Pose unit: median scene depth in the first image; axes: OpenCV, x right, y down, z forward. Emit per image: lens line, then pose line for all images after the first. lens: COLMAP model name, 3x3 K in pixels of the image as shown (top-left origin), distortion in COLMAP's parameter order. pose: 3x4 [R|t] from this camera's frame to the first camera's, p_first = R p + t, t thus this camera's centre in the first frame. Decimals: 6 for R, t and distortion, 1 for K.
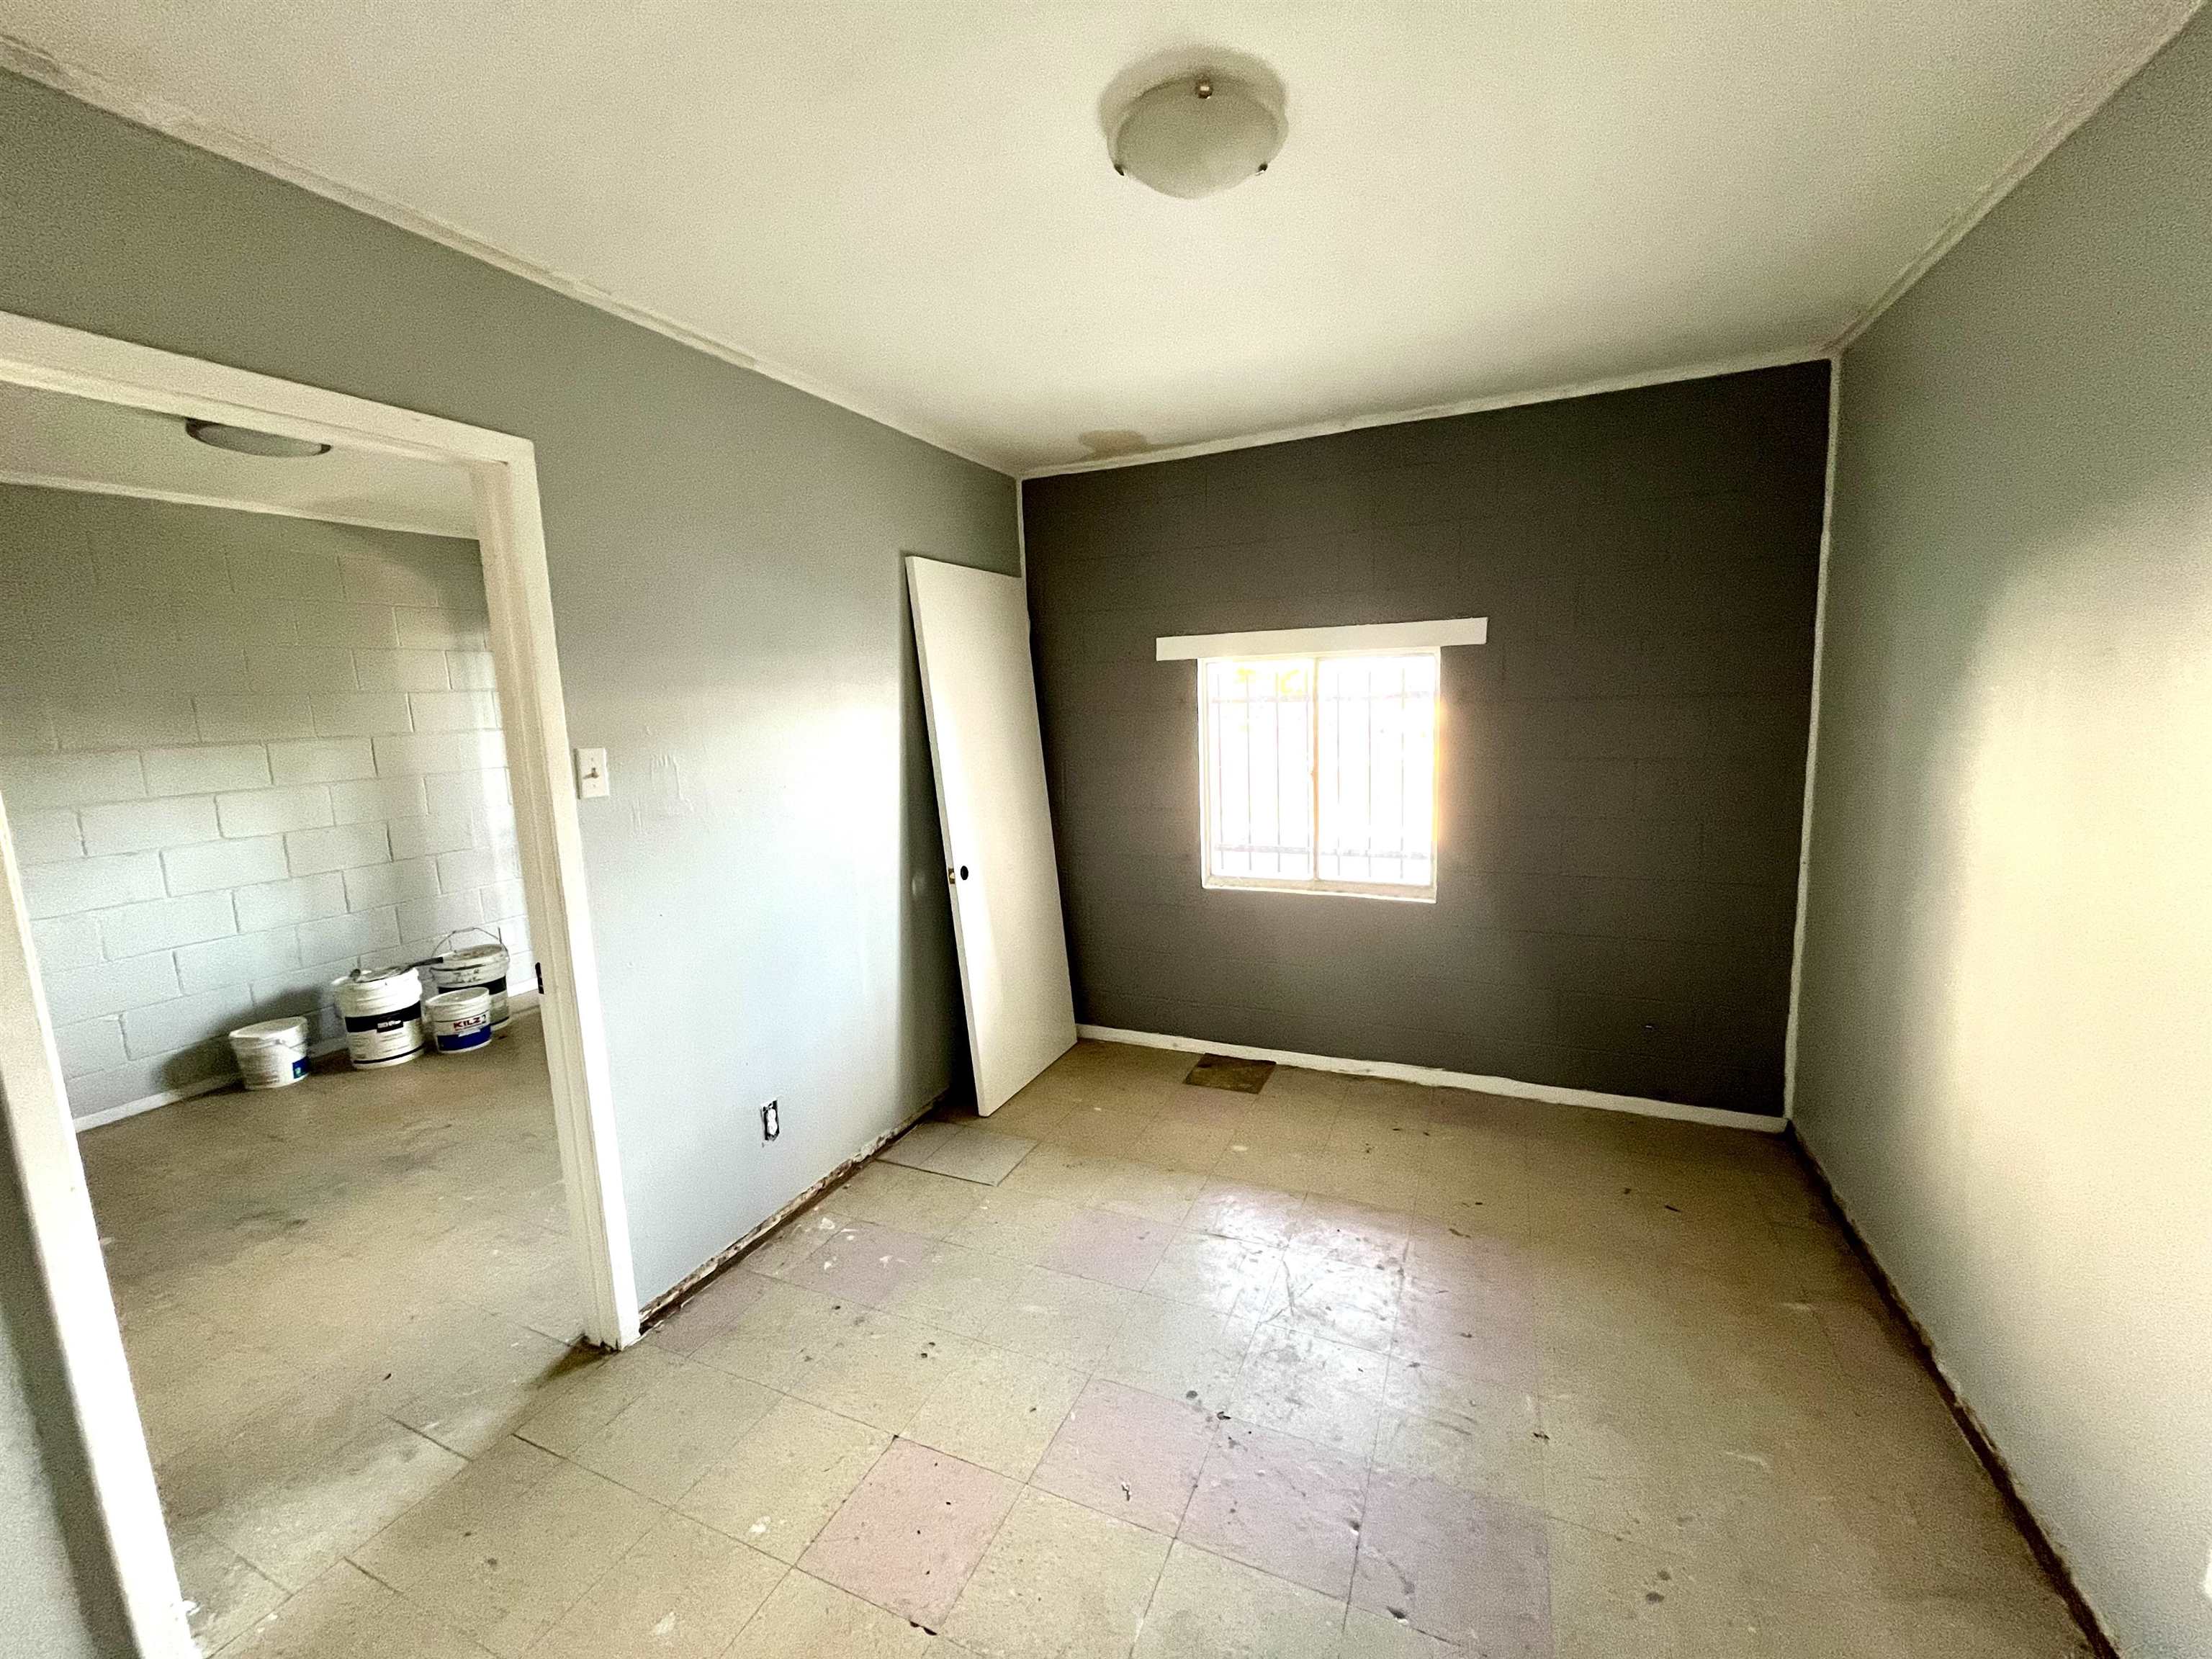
lens RADIAL K [[893.0, 0, 1100.0], [0, 893.0, 834.8], [0, 0, 1]] dist [-0.003199, -0.000045]
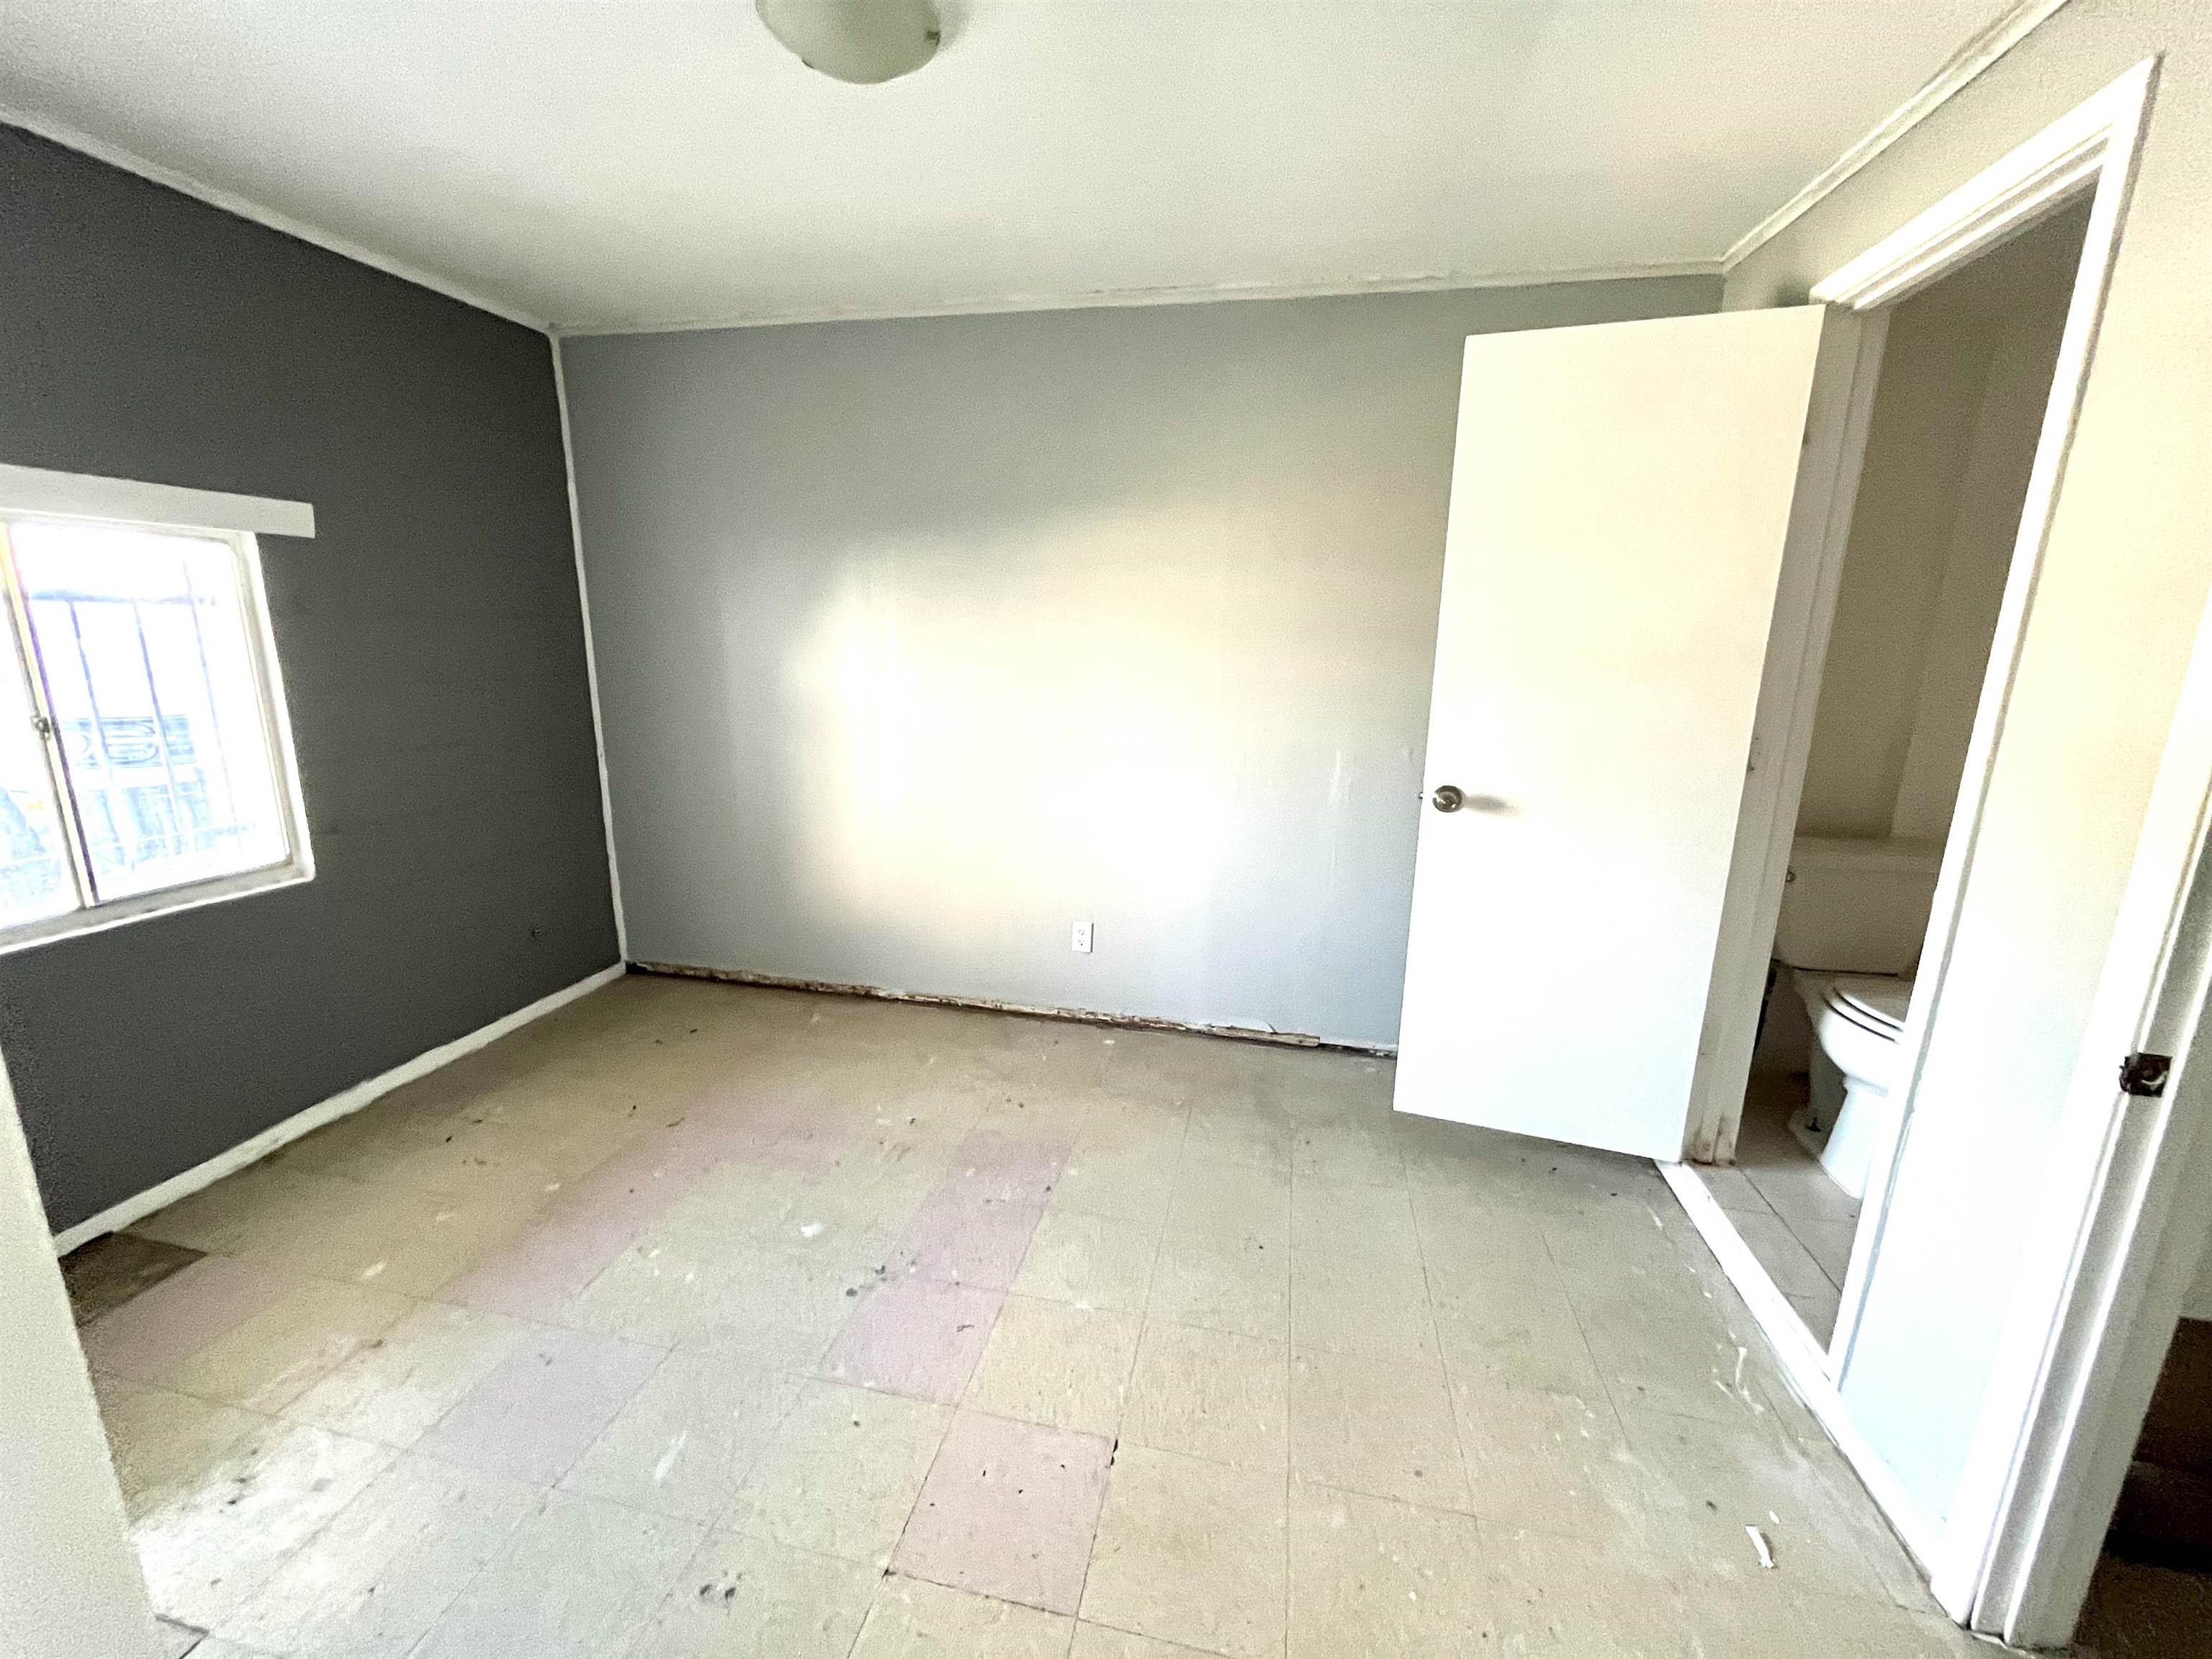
lens RADIAL K [[893.0, 0, 1103.2], [0, 893.0, 829.3], [0, 0, 1]] dist [-0.003199, -0.000045]
pose [[-0.207721, -0.183823, 0.960761, -0.541185], [0.141805, 0.966150, 0.215513, -0.035921], [-0.967855, 0.181008, -0.174622, 0.527003]]
